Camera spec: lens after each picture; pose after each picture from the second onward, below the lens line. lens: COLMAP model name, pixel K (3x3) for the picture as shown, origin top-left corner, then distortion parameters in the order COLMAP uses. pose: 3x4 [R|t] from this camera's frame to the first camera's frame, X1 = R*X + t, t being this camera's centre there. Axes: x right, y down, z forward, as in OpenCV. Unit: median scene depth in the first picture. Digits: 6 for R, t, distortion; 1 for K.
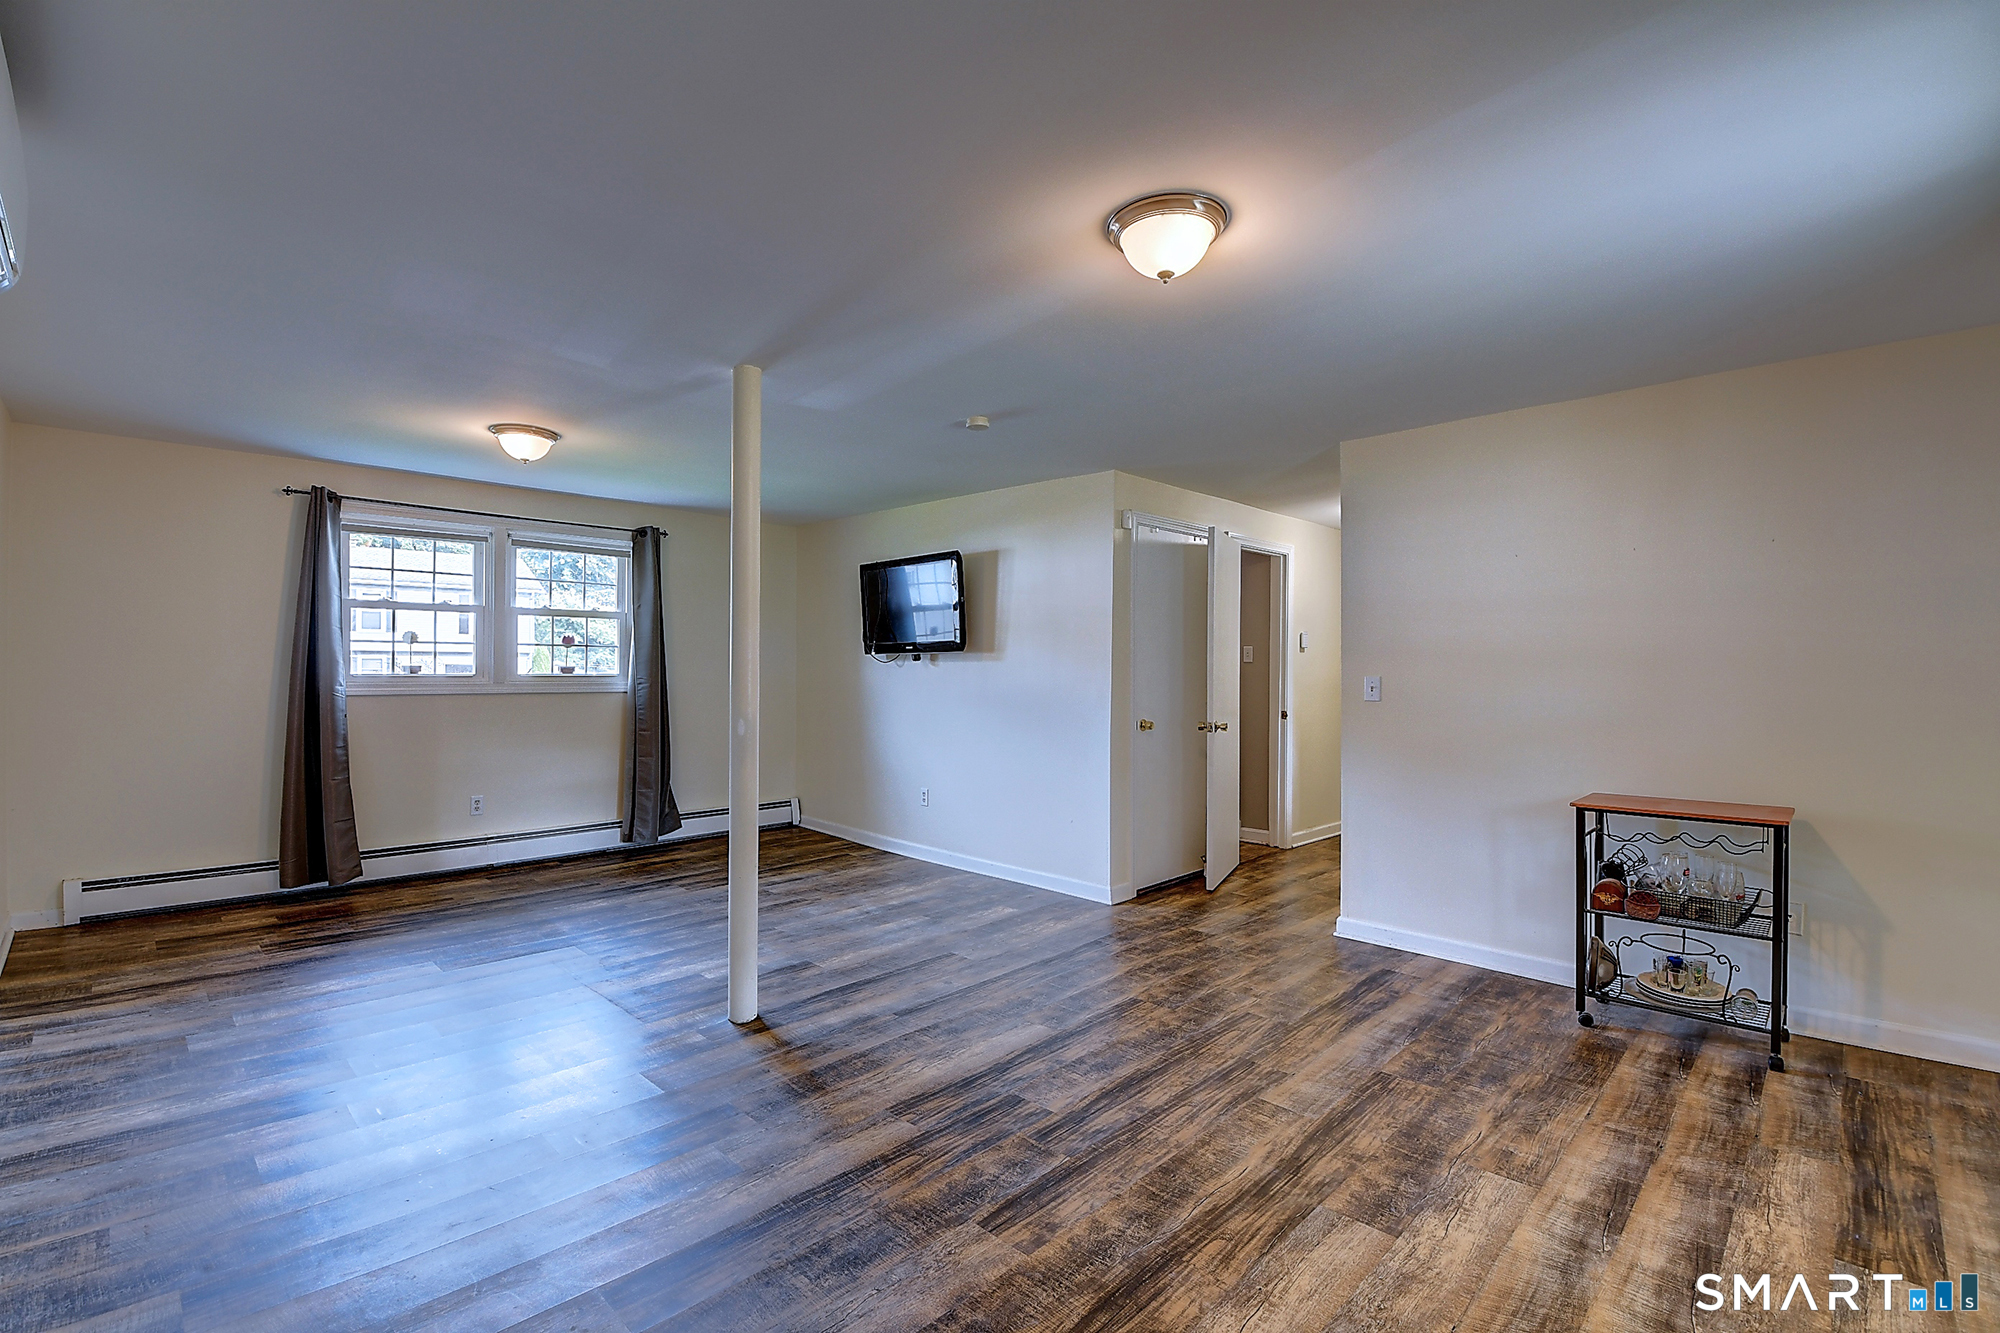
lens RADIAL K [[878.9, 0, 999.6], [0, 878.9, 657.6], [0, 0, 1]] dist [-0.015904, -0.002618]
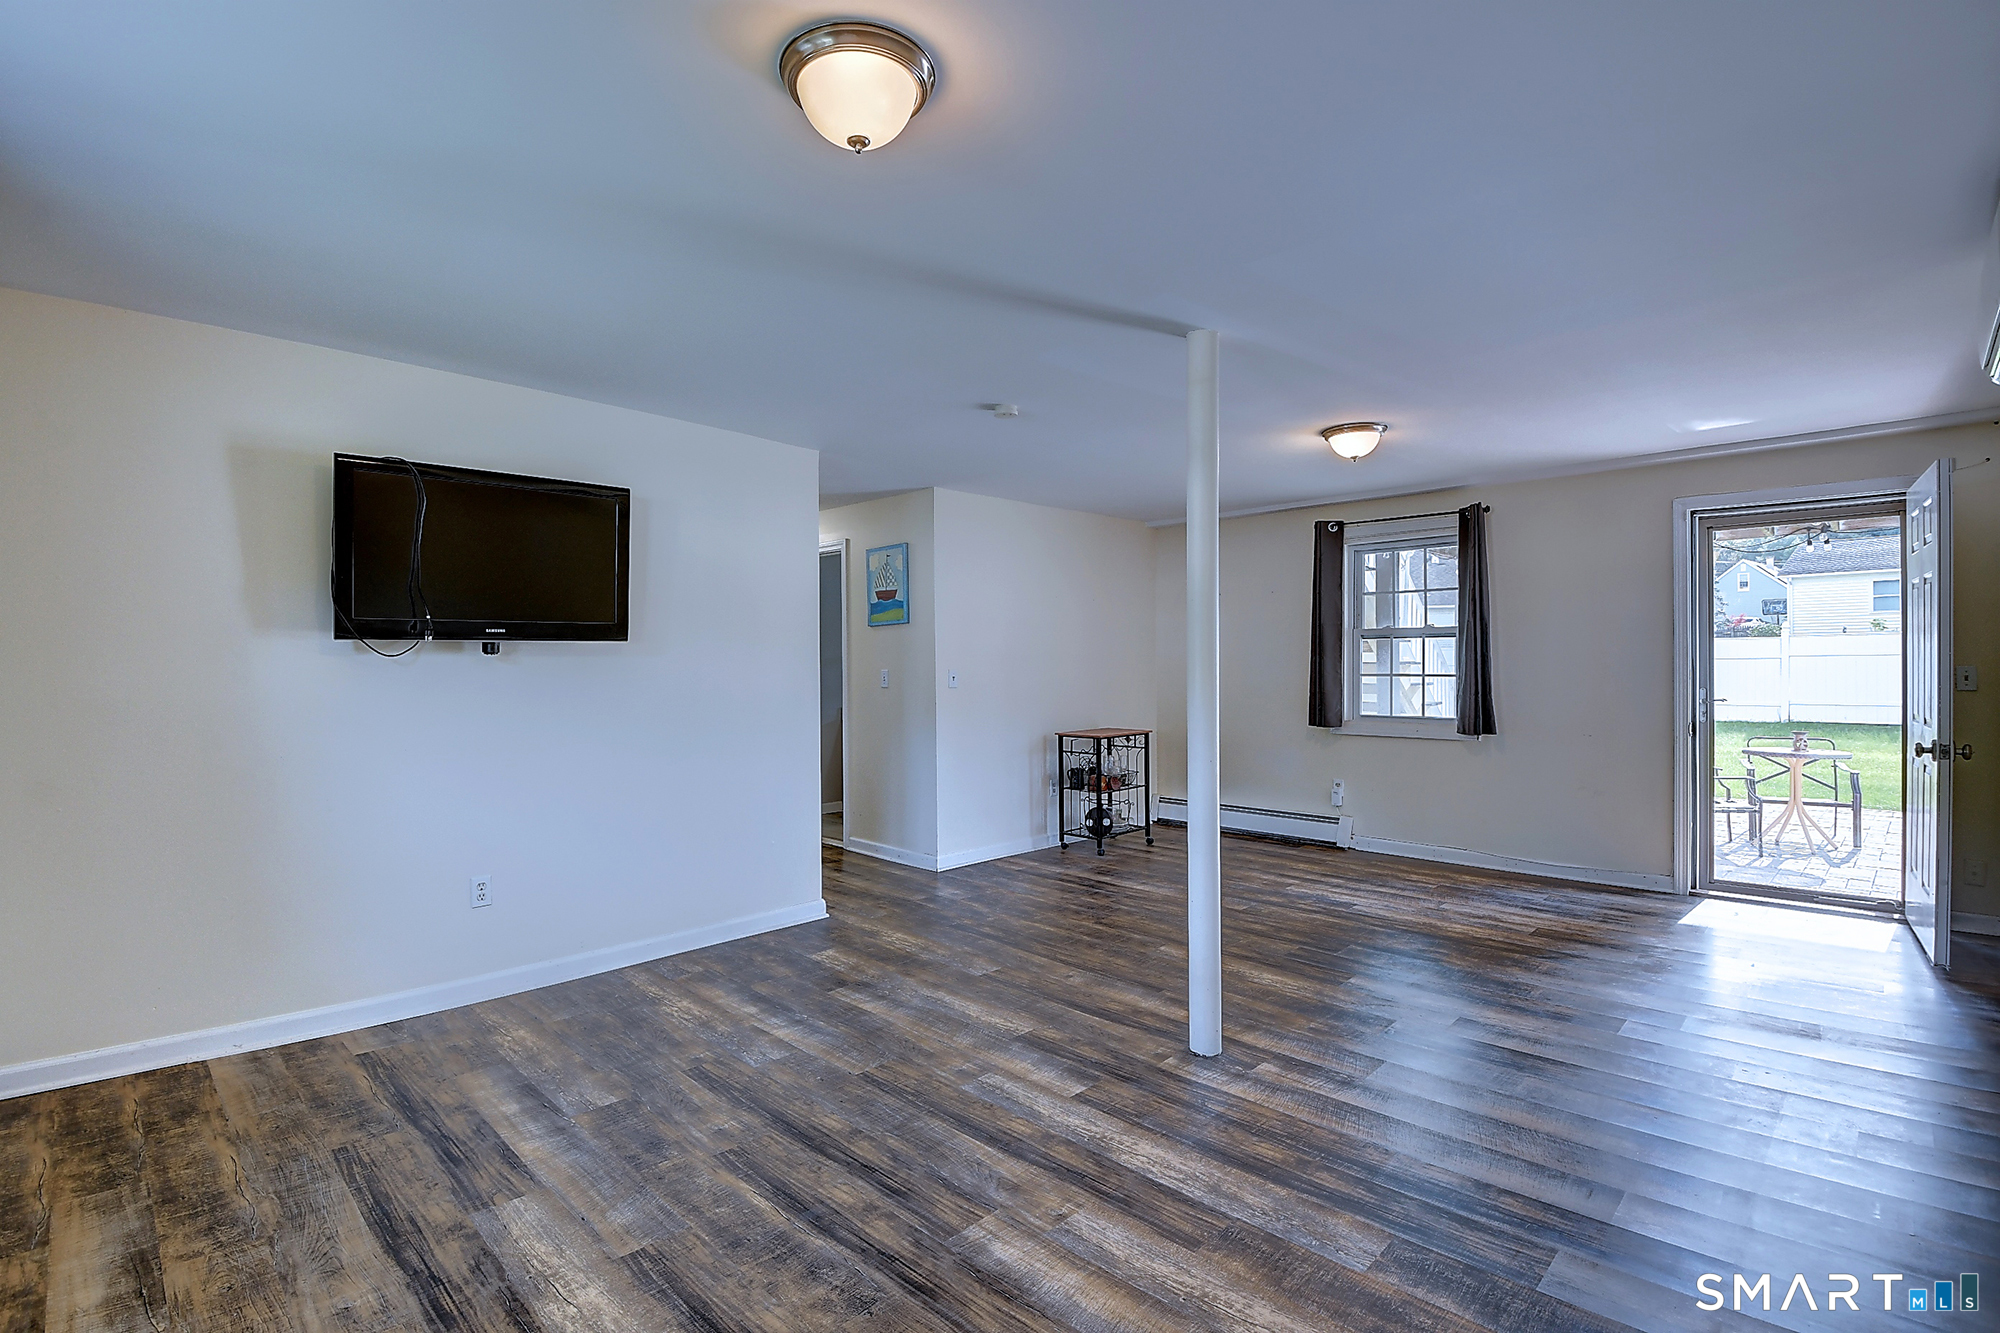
lens RADIAL K [[878.9, 0, 999.7], [0, 878.9, 666.5], [0, 0, 1]] dist [-0.015904, -0.002618]
pose [[0.034102, -0.013770, 0.999323, -0.951483], [-0.003797, 0.999896, 0.013907, 0.002315], [-0.999411, -0.004268, 0.034046, 0.939459]]
